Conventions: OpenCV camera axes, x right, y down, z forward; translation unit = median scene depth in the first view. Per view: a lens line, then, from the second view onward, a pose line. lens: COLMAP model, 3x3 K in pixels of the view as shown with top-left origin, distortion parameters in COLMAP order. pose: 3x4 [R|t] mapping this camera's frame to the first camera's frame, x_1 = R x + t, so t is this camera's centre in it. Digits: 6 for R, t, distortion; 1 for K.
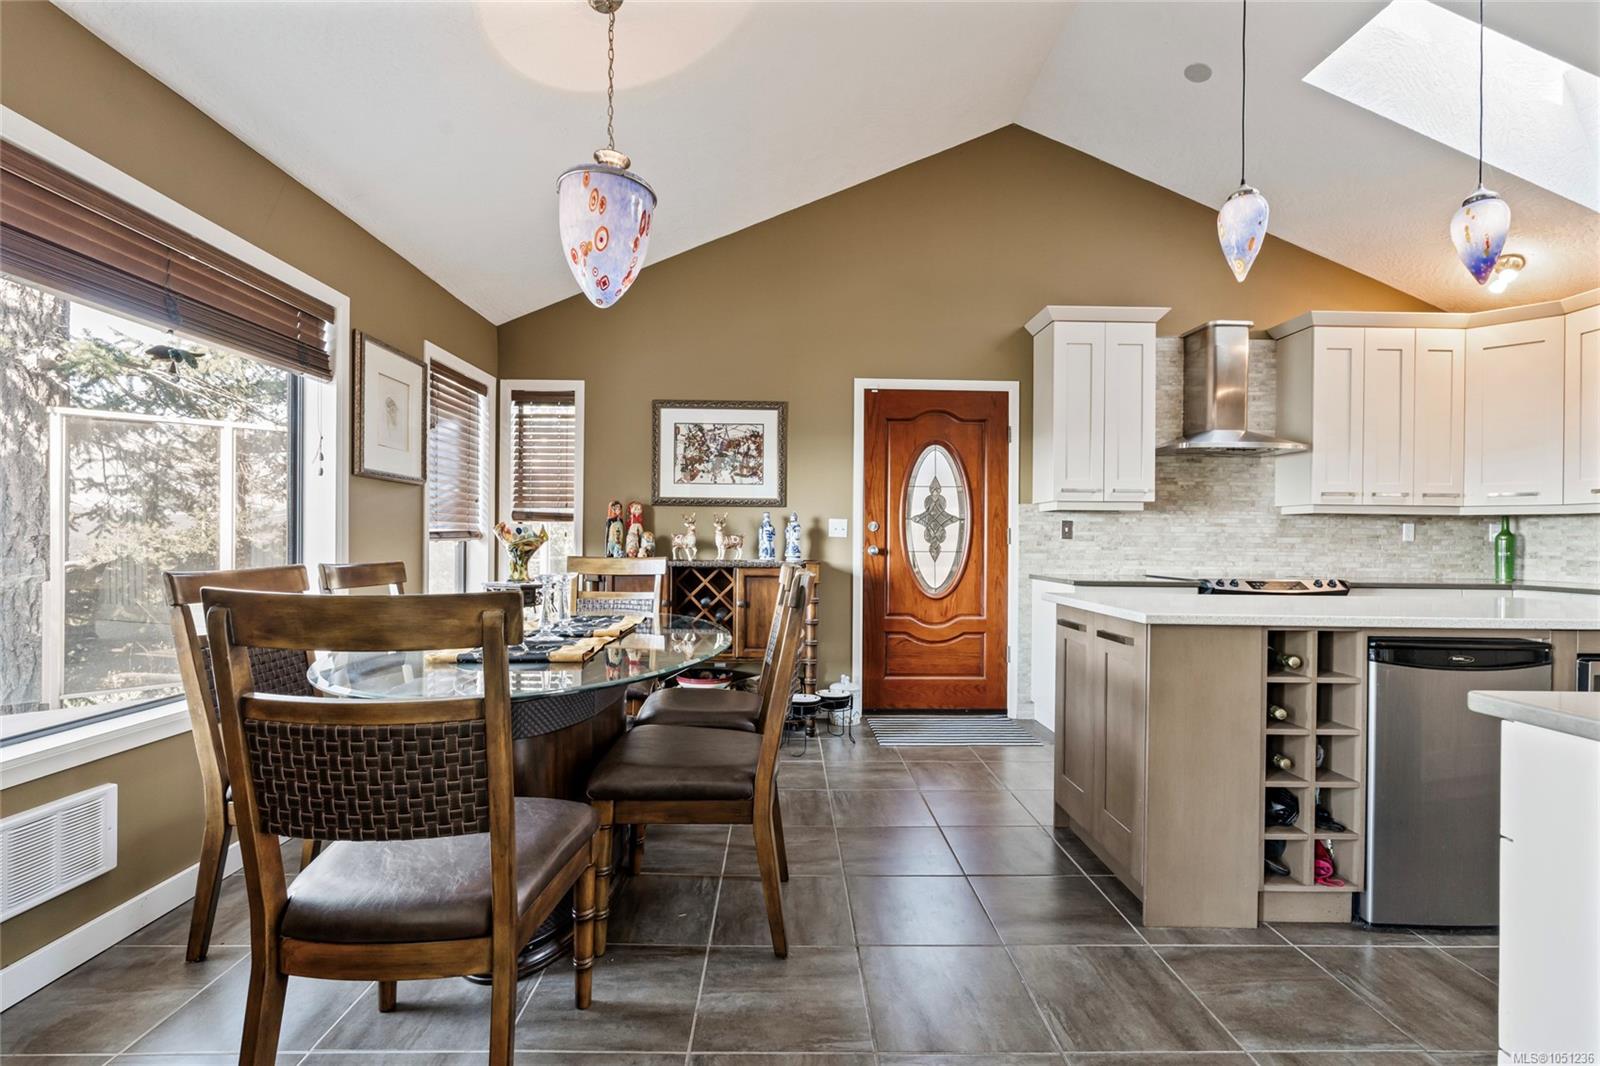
lens RADIAL K [[701.9, 0, 800.0], [0, 701.9, 533.0], [0, 0, 1]] dist [0.001044, 0.000100]
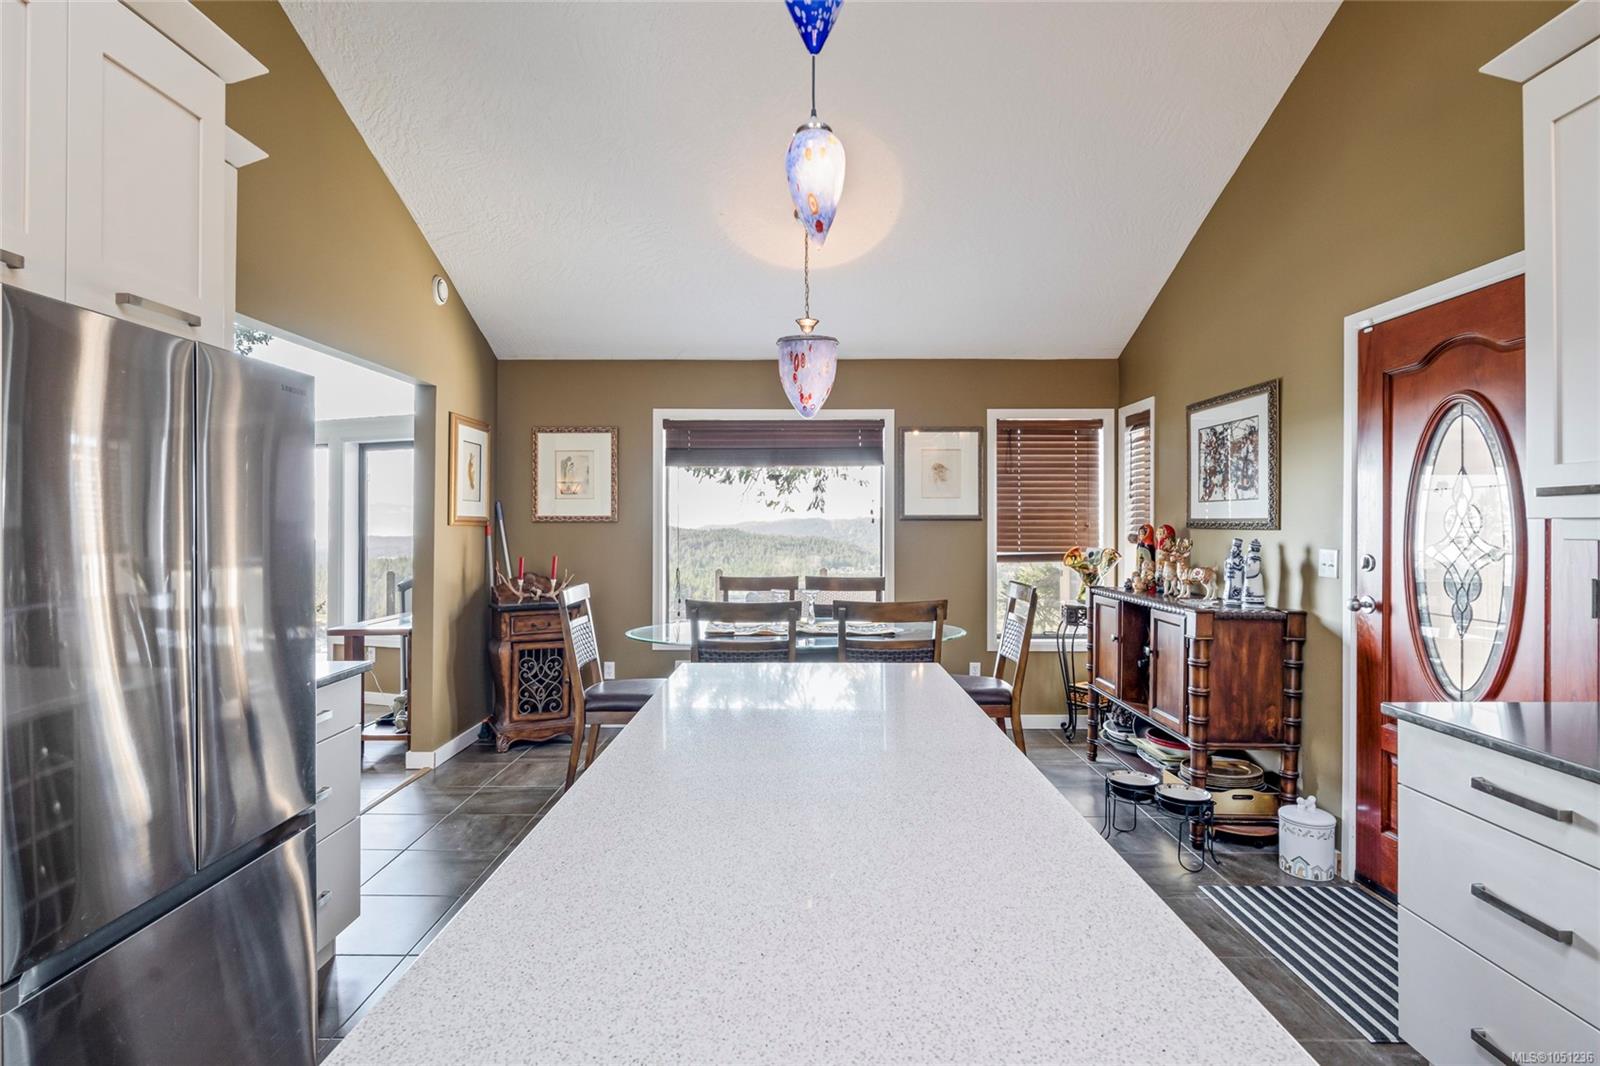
lens RADIAL K [[820.5, 0, 800.0], [0, 820.5, 533.0], [0, 0, 1]] dist [-0.000411, -0.000050]
pose [[-0.018984, 0.003179, -0.999815, 0.801596], [0.014464, 0.999891, 0.002905, -0.043302], [0.999715, -0.014406, -0.019028, 0.543234]]
